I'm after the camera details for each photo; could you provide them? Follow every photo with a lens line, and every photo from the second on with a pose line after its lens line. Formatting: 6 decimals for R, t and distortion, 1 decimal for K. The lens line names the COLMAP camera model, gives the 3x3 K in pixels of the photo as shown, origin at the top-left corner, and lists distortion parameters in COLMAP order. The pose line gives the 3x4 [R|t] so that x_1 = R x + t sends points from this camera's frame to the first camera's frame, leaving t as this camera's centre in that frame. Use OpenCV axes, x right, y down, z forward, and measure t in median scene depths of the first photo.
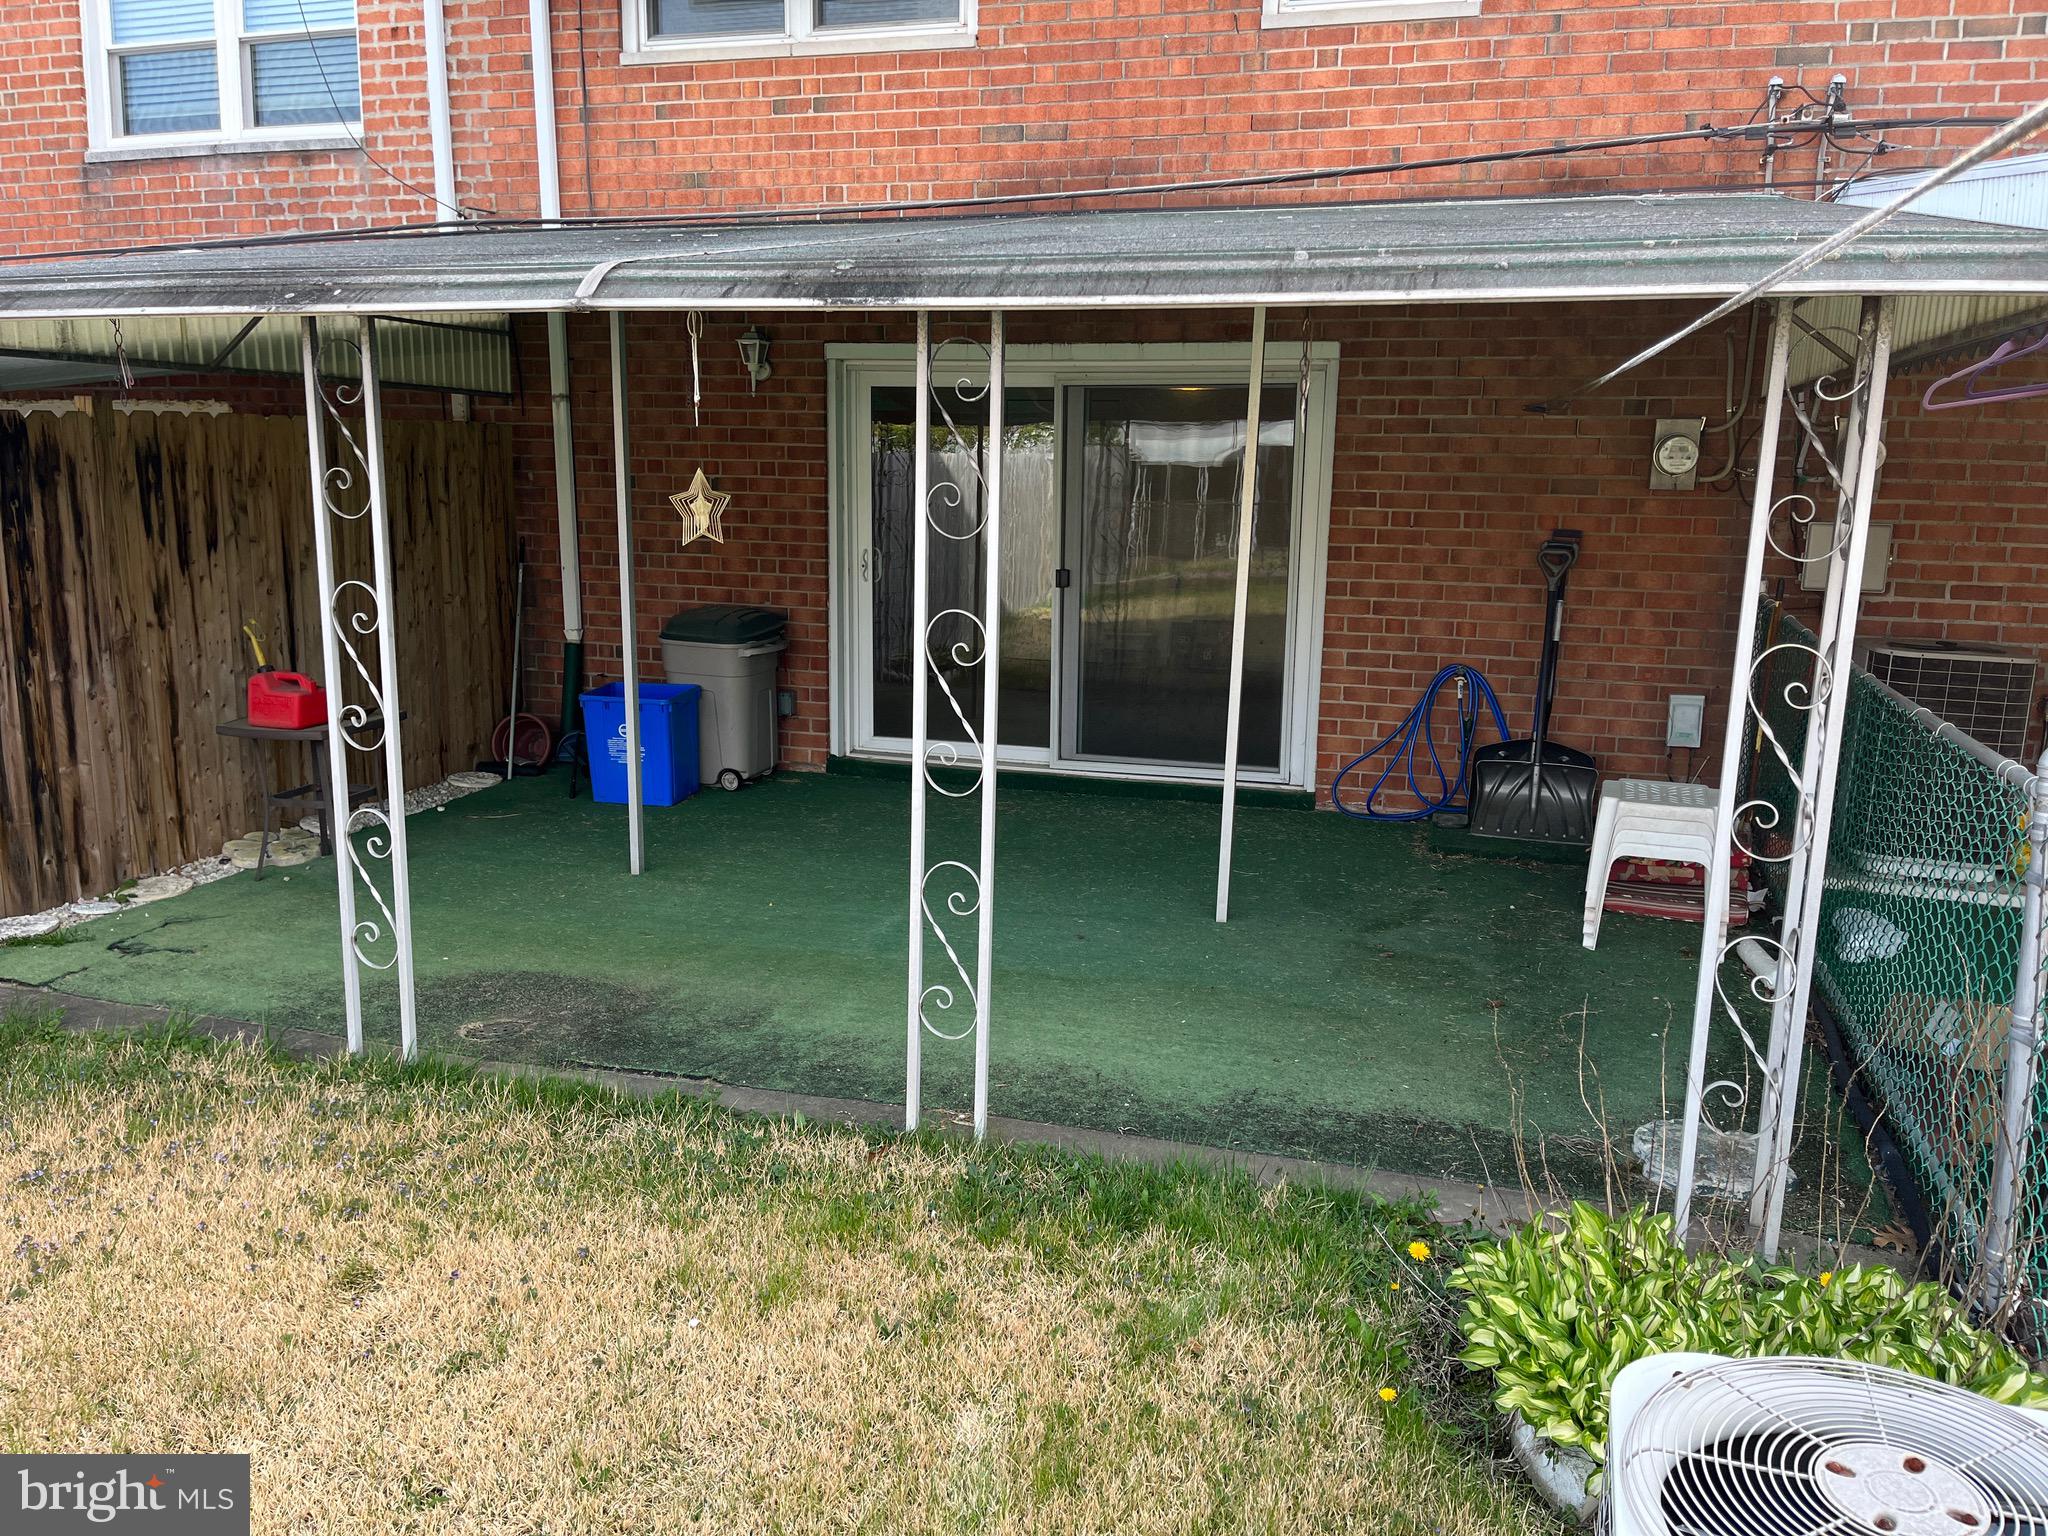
lens RADIAL K [[1621.8, 0, 1024.9], [0, 1621.8, 762.4], [0, 0, 1]] dist [0.109304, -0.146194]
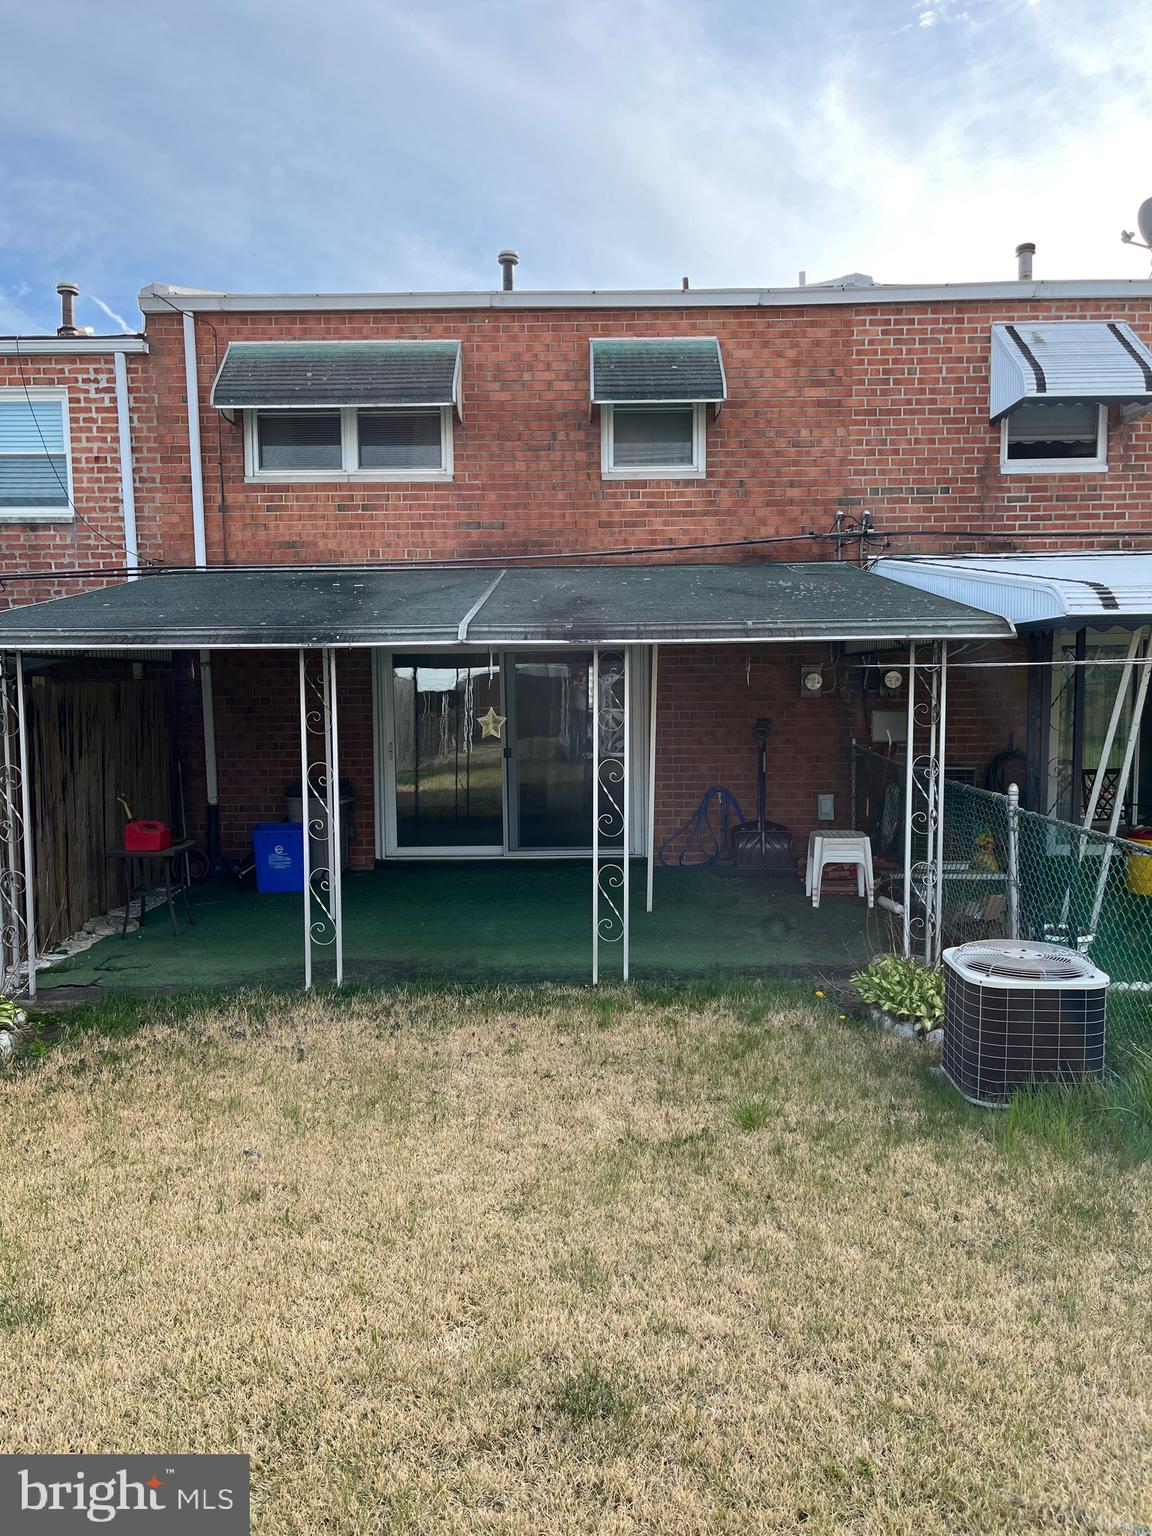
lens RADIAL K [[1216.3, 0, 576.0], [0, 1216.3, 768.0], [0, 0, 1]] dist [0.109304, -0.146194]
pose [[0.960636, -0.048658, 0.273515, -0.305647], [0.077173, 0.992531, -0.094477, 0.044853], [-0.266876, 0.111866, 0.957217, -0.379037]]
